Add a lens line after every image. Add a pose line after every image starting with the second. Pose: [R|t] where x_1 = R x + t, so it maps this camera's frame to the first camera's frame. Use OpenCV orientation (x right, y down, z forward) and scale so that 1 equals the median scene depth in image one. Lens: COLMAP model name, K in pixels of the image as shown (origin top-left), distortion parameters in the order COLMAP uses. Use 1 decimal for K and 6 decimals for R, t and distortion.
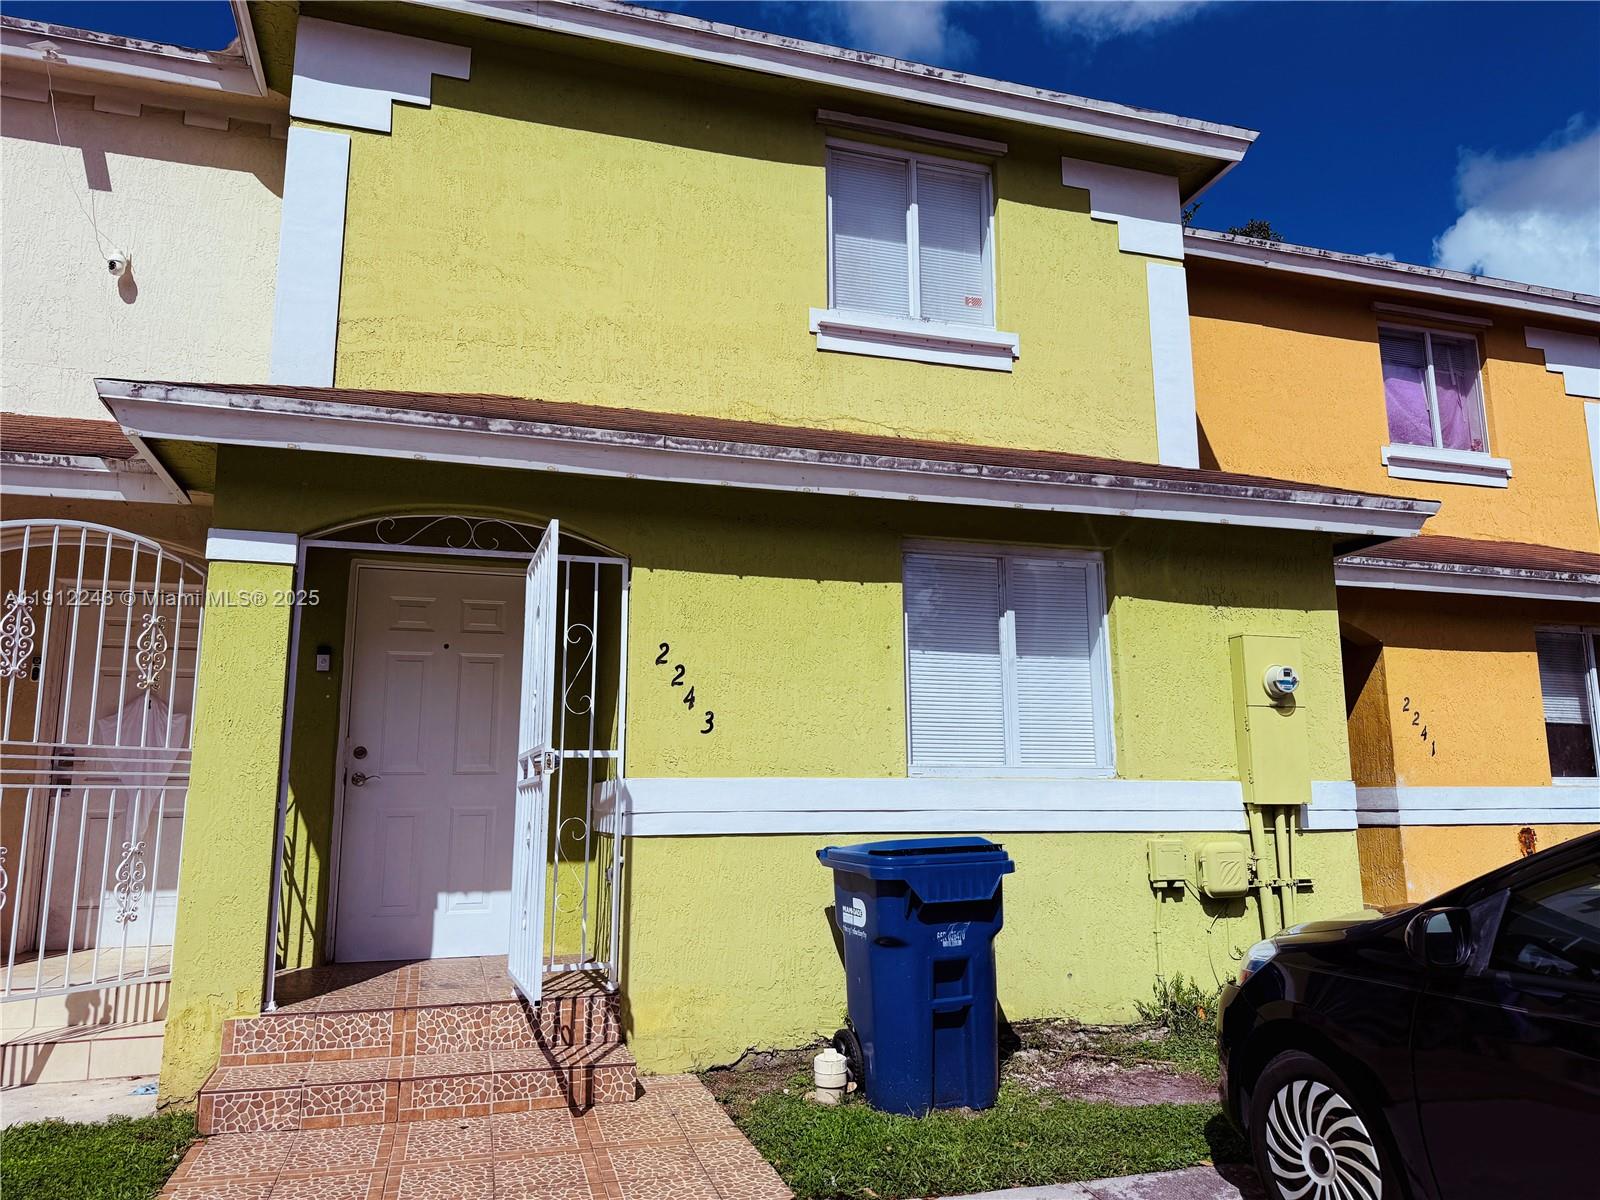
lens RADIAL K [[1113.1, 0, 811.6], [0, 1113.1, 598.5], [0, 0, 1]] dist [0.104609, -0.143830]
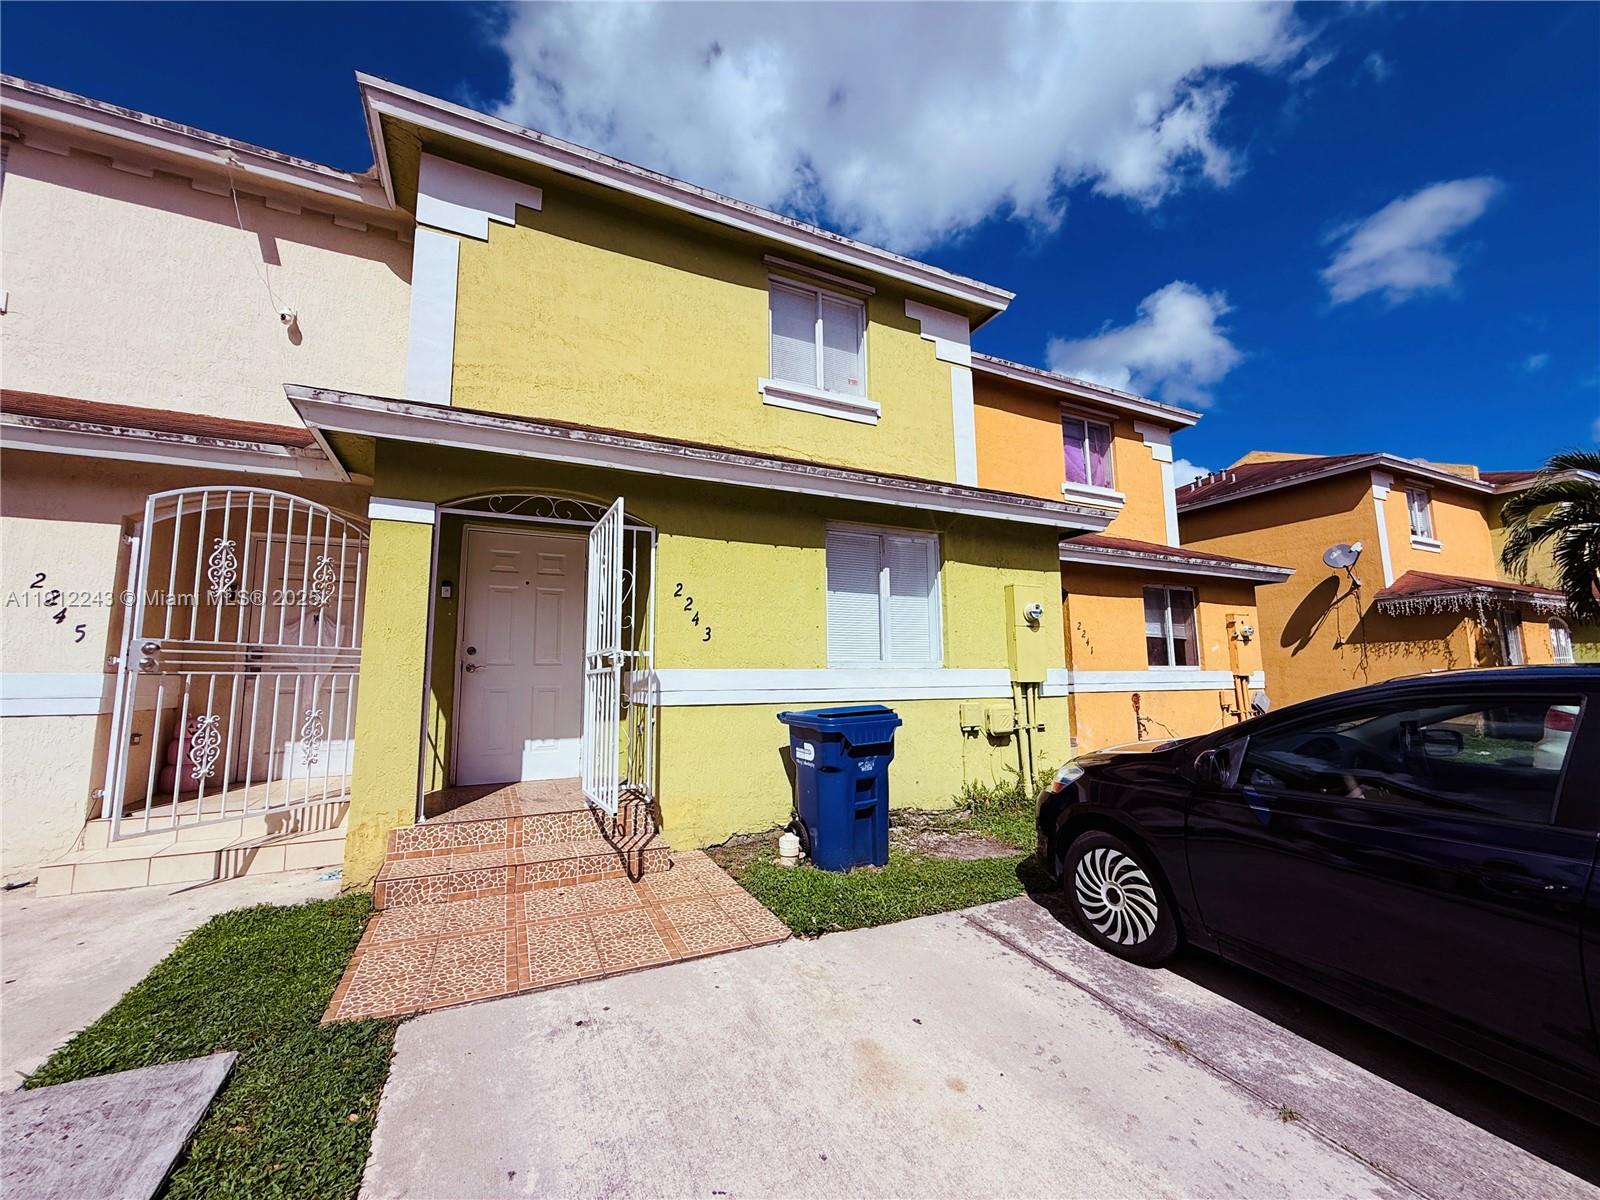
lens RADIAL K [[633.6, 0, 800.0], [0, 633.6, 600.0], [0, 0, 1]] dist [0.010648, -0.005401]
pose [[0.989788, 0.014863, 0.141768, -0.086079], [-0.022662, 0.998308, 0.053559, 0.011732], [-0.140732, -0.056225, 0.988450, 0.093860]]
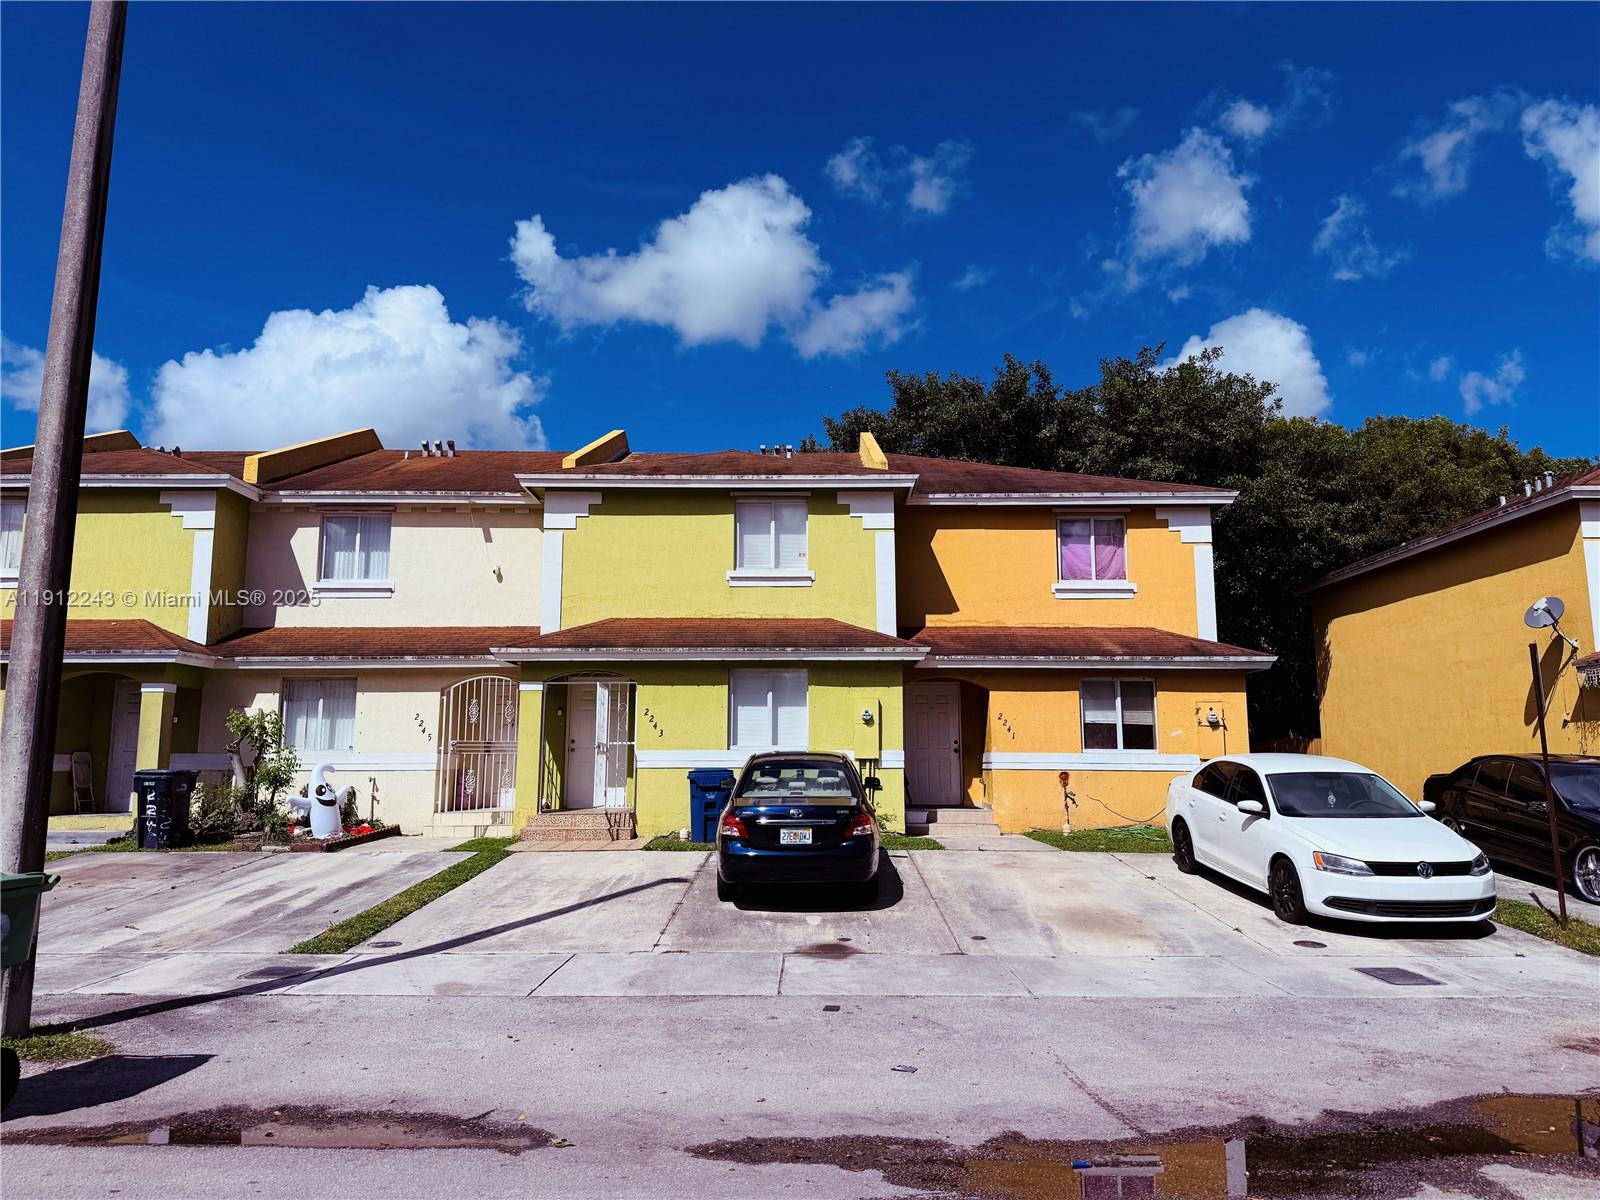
lens RADIAL K [[1113.1, 0, 811.6], [0, 1113.1, 598.5], [0, 0, 1]] dist [0.104609, -0.143830]
pose [[0.954684, -0.040488, -0.294855, 1.214820], [0.048335, 0.998643, 0.019370, -0.300275], [0.293670, -0.032744, 0.955346, -1.824453]]
